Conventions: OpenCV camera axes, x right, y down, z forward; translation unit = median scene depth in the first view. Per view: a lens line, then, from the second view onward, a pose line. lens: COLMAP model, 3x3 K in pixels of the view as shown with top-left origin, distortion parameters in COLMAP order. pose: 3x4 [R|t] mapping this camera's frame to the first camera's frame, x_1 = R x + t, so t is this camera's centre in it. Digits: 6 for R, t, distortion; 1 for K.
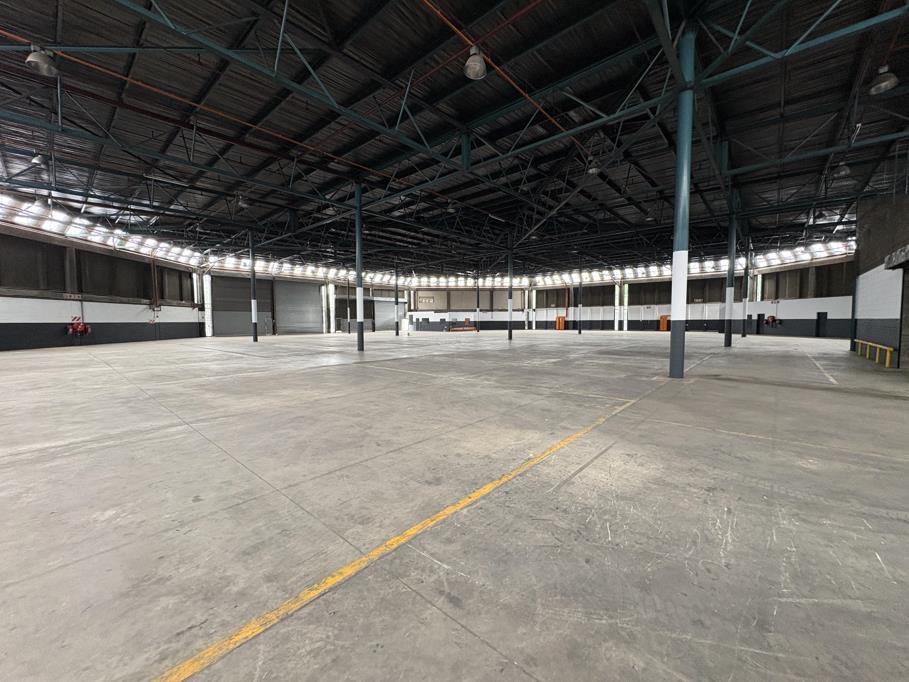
lens RADIAL K [[365.2, 0, 452.9], [0, 365.2, 339.4], [0, 0, 1]] dist [0.004675, -0.000454]
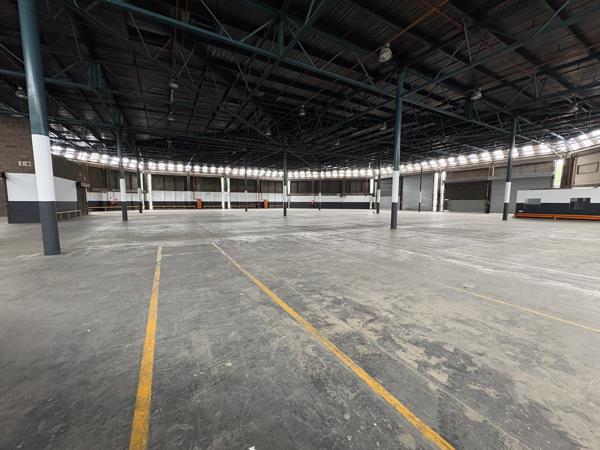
lens RADIAL K [[241.1, 0, 299.3], [0, 241.1, 225.0], [0, 0, 1]] dist [0.004675, -0.000454]
pose [[-0.327695, 0.091917, -0.940302, 0.599404], [-0.051626, 0.992027, 0.114965, -0.041951], [0.943372, 0.086218, -0.320337, 0.813949]]
